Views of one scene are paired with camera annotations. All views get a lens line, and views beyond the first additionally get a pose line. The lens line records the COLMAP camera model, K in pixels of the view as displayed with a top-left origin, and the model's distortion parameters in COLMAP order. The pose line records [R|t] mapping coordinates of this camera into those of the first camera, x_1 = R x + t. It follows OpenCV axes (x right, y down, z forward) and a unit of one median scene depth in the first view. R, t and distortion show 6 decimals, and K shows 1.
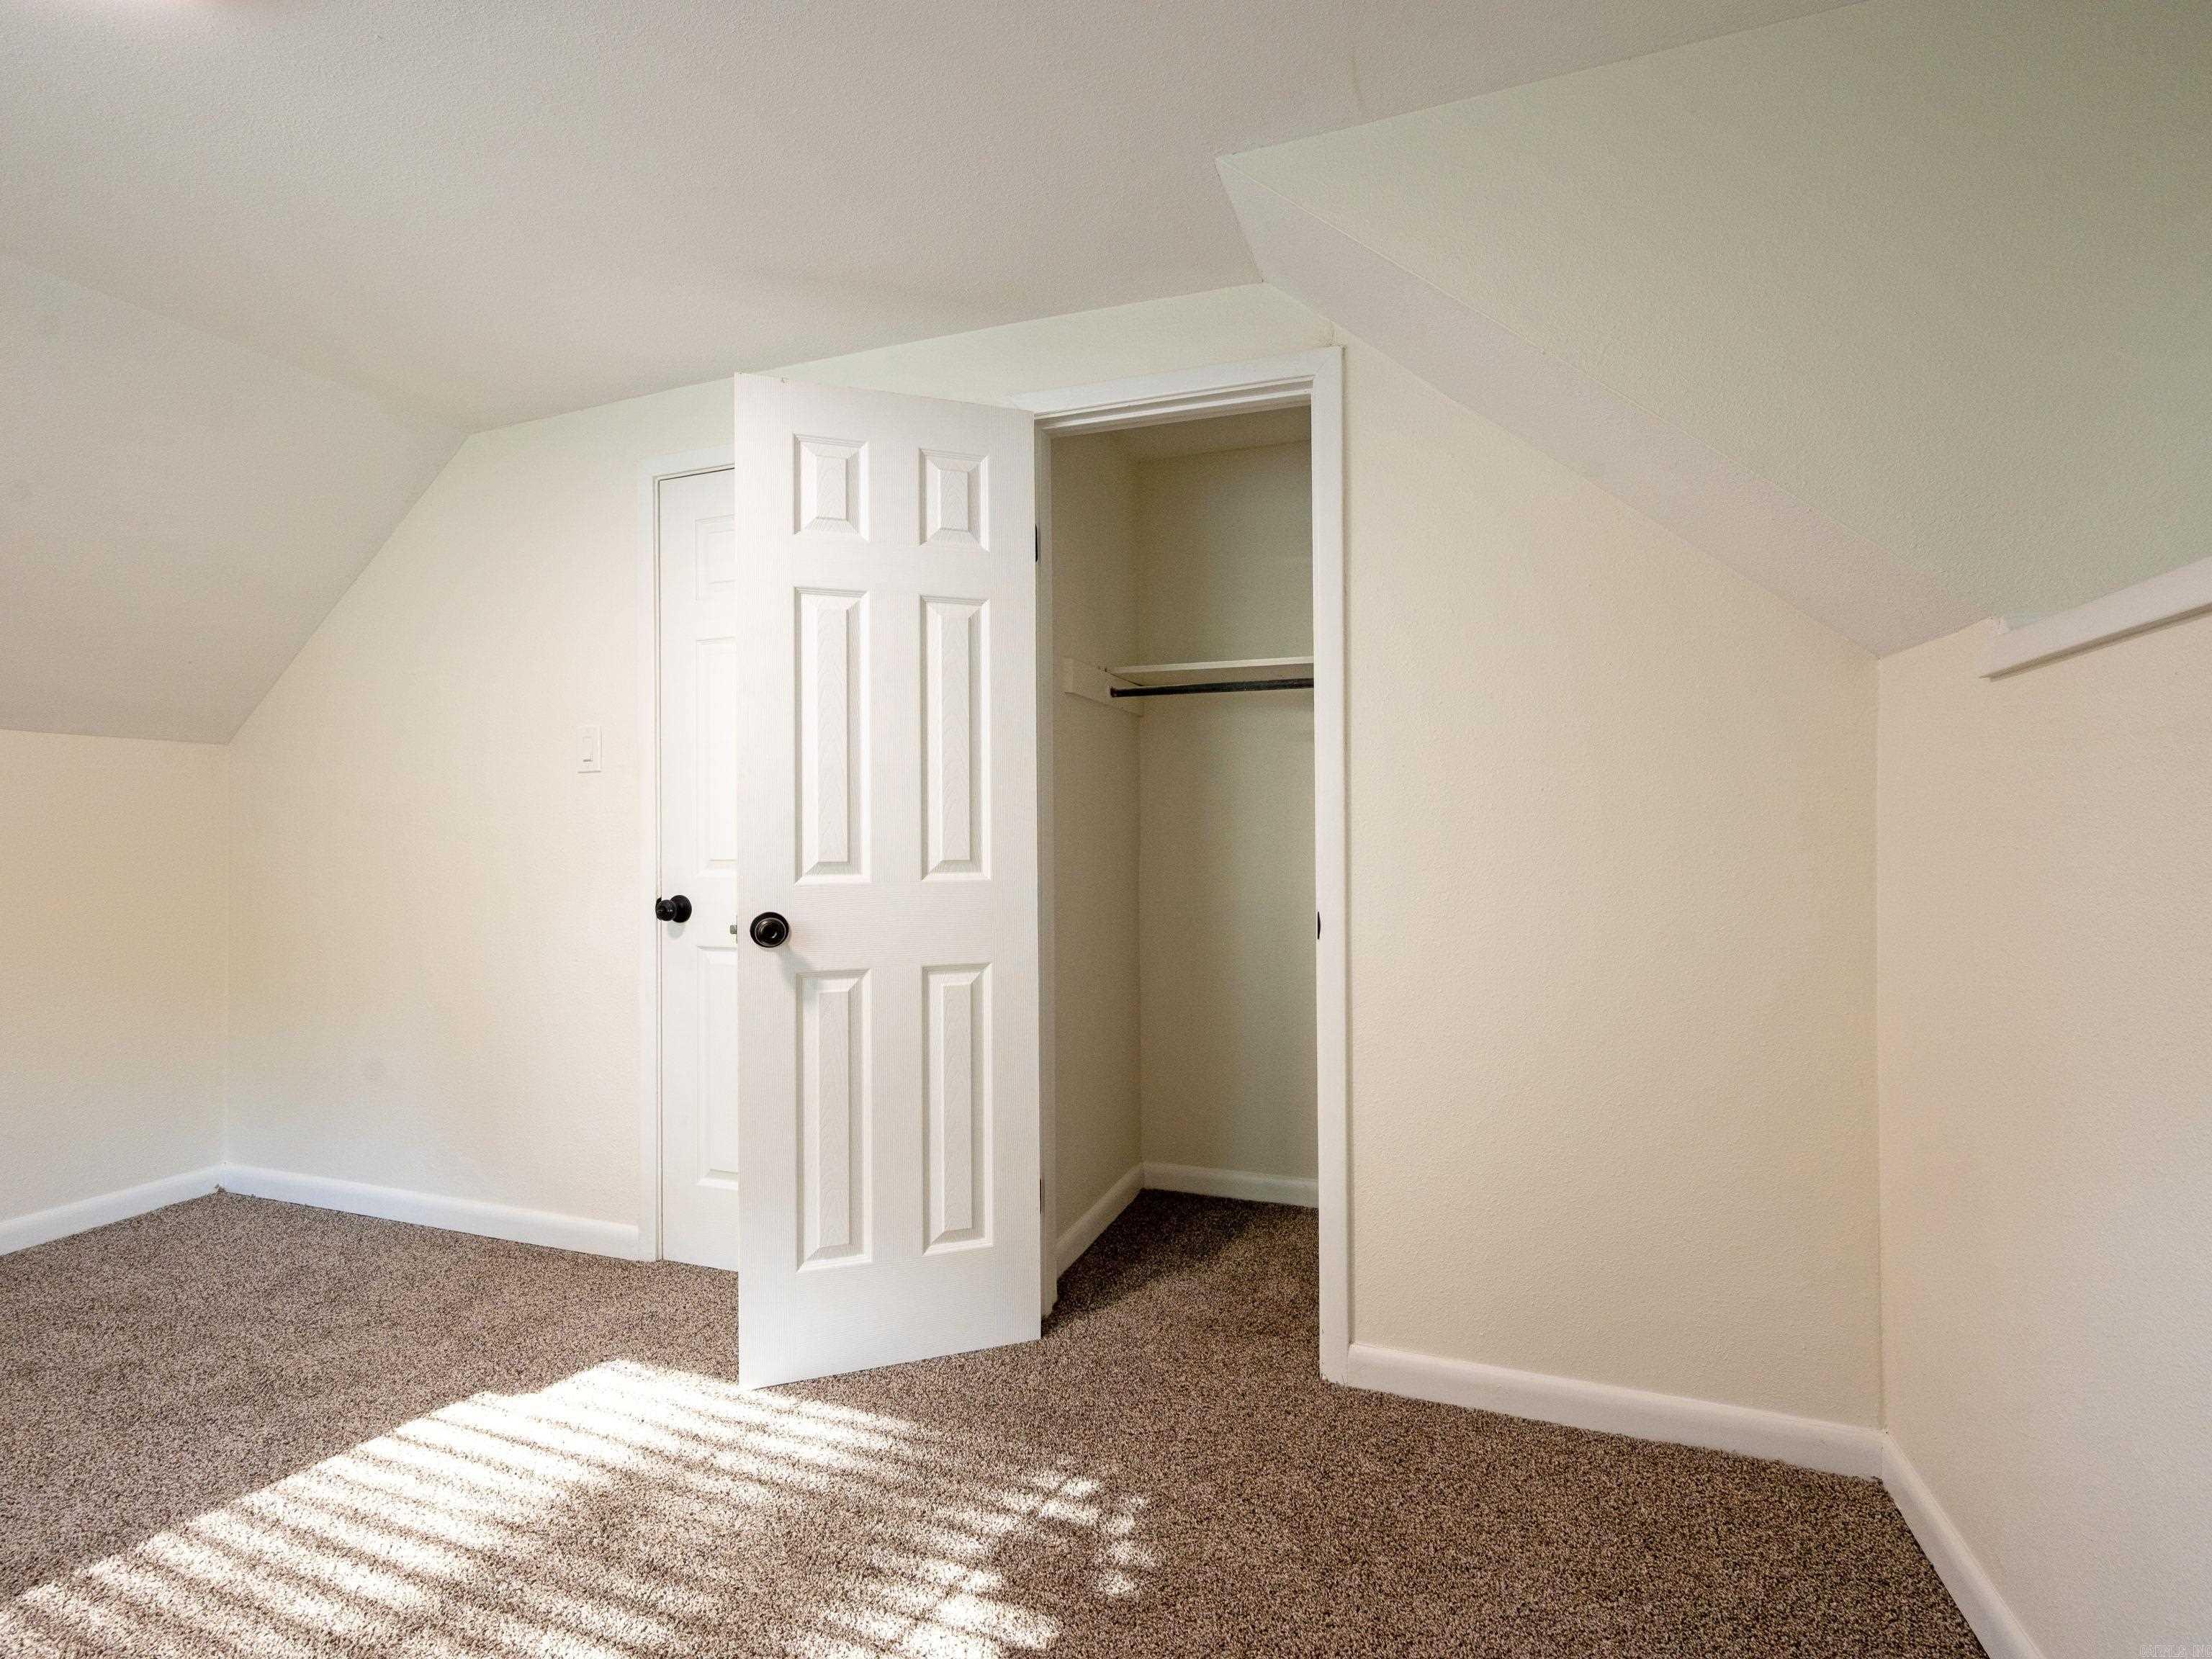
lens RADIAL K [[1024.2, 0, 1101.8], [0, 1024.2, 851.9], [0, 0, 1]] dist [-0.000741, -0.000301]
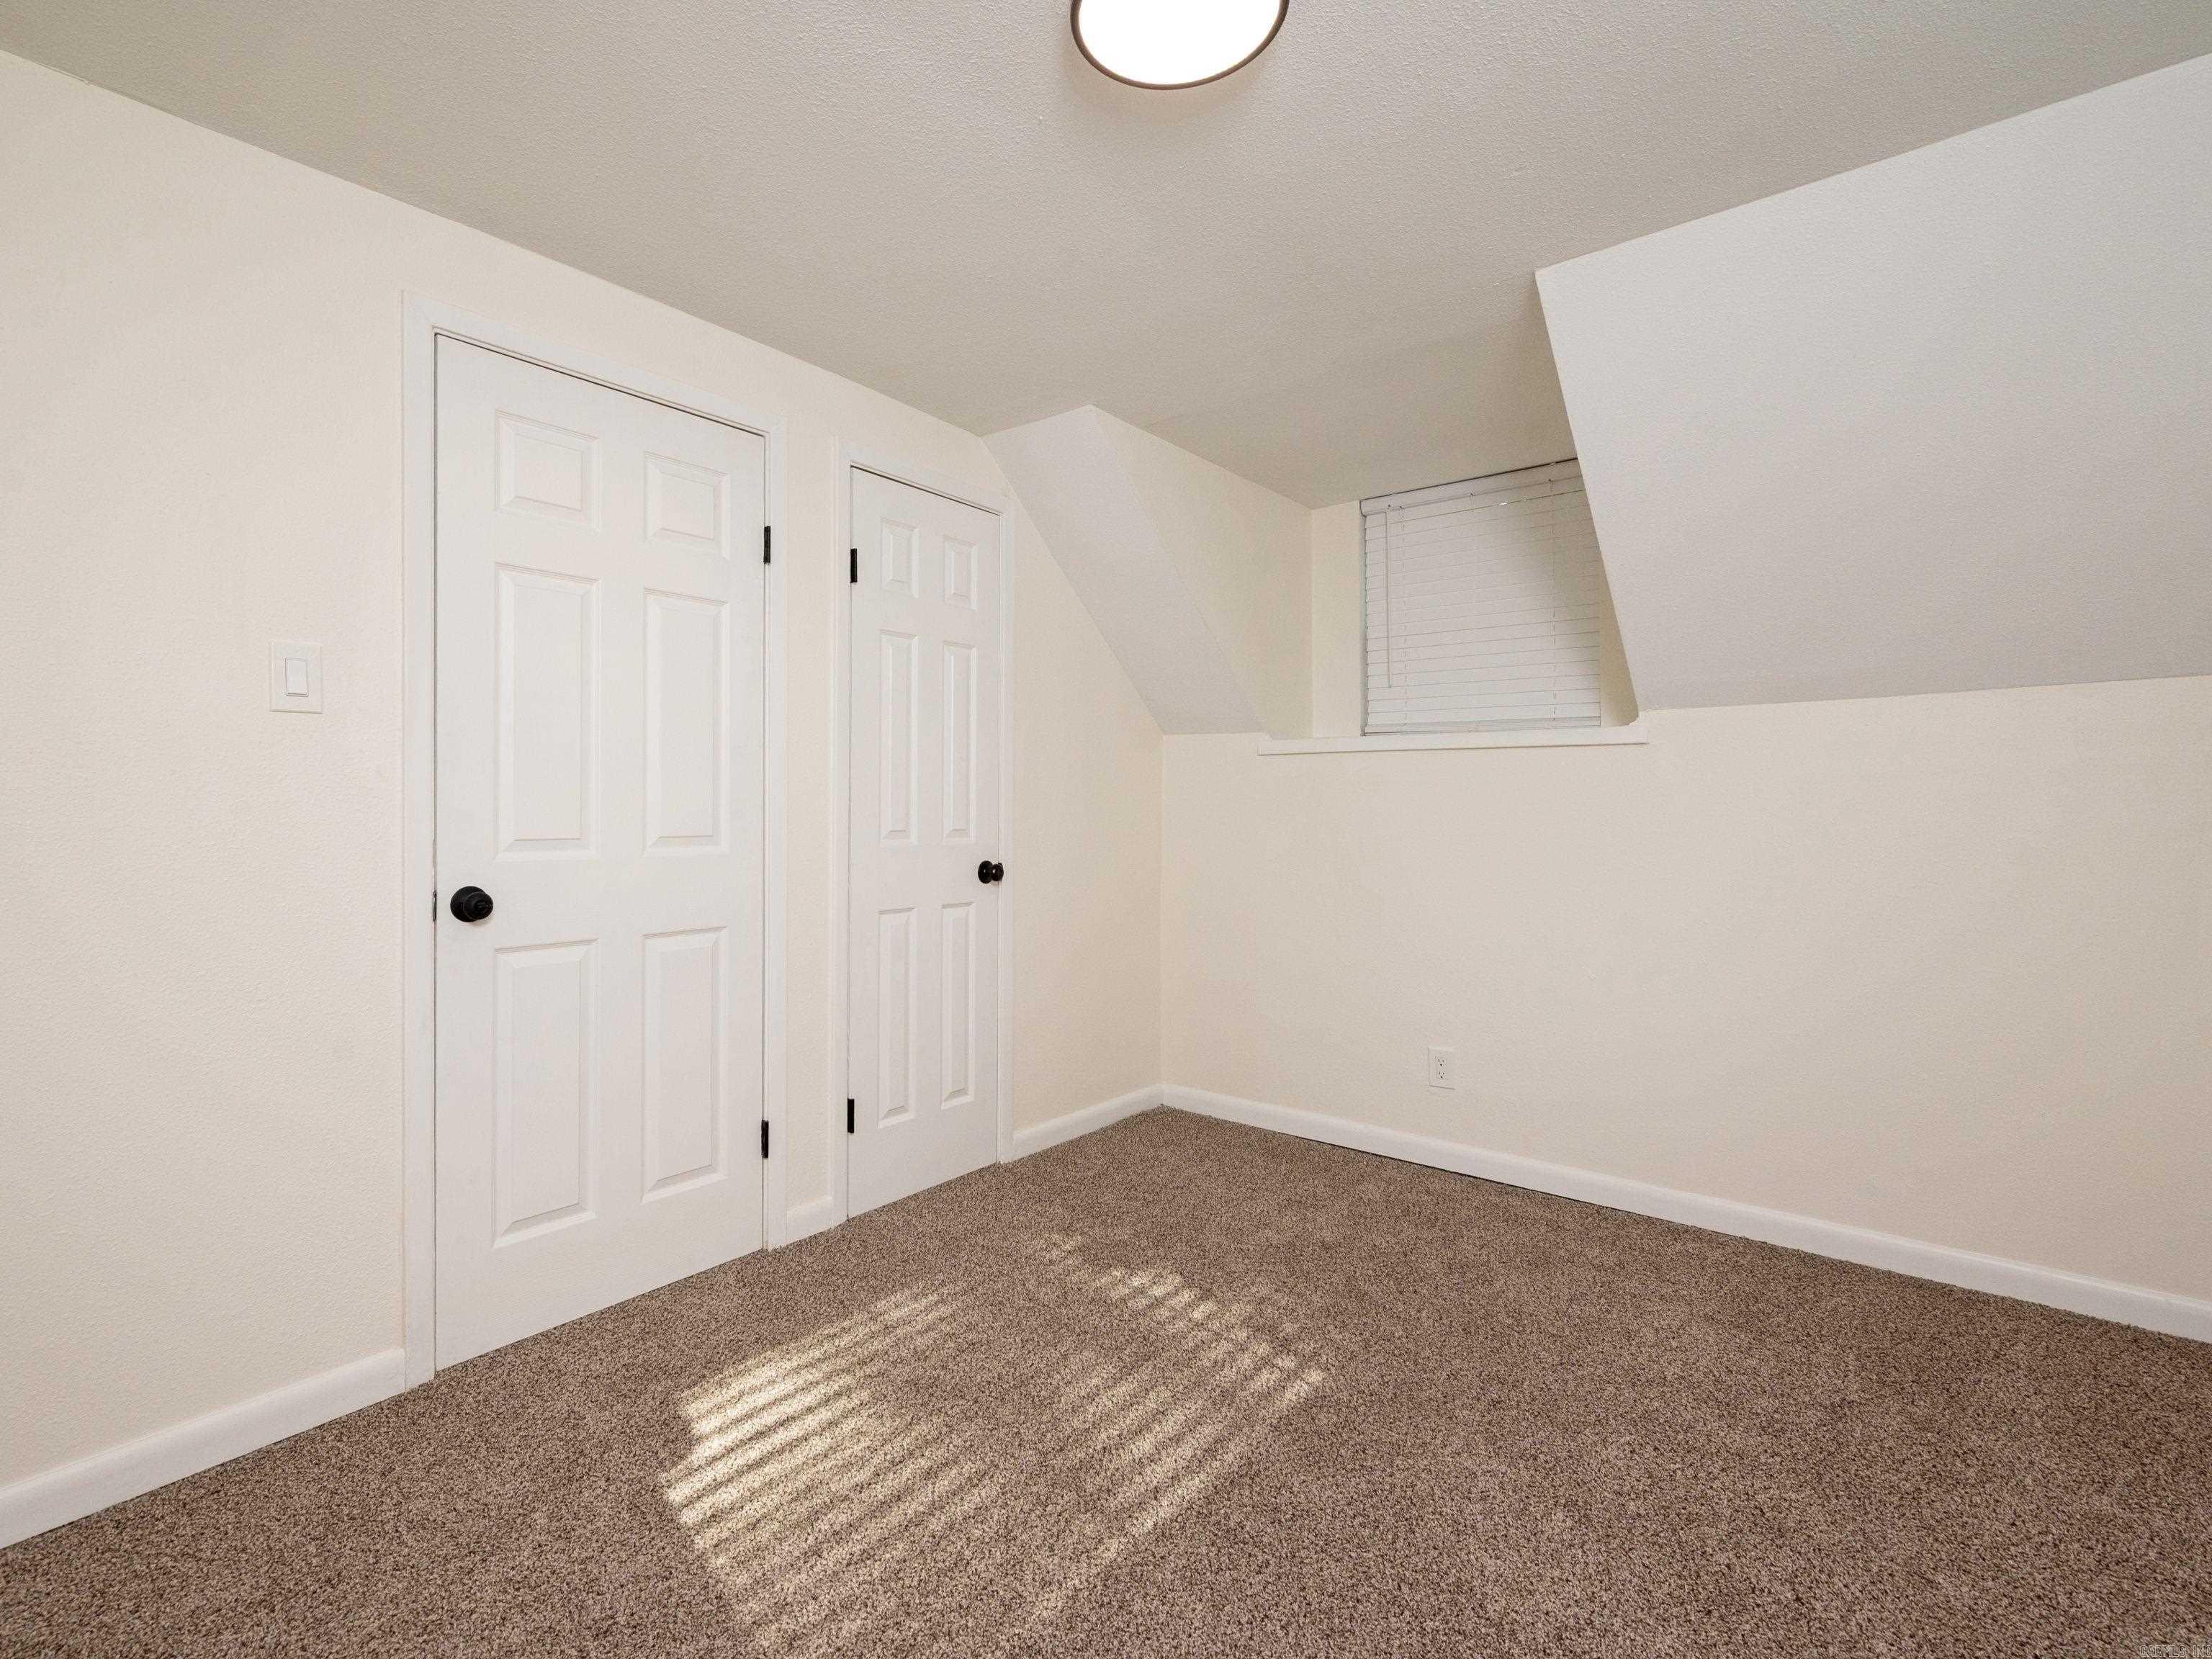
lens RADIAL K [[1024.2, 0, 1101.8], [0, 1024.2, 851.9], [0, 0, 1]] dist [-0.000741, -0.000301]
pose [[0.312967, -0.033928, 0.949158, -1.133662], [-0.007965, 0.999233, 0.038344, -0.022224], [-0.949731, -0.019560, 0.312457, 0.349371]]
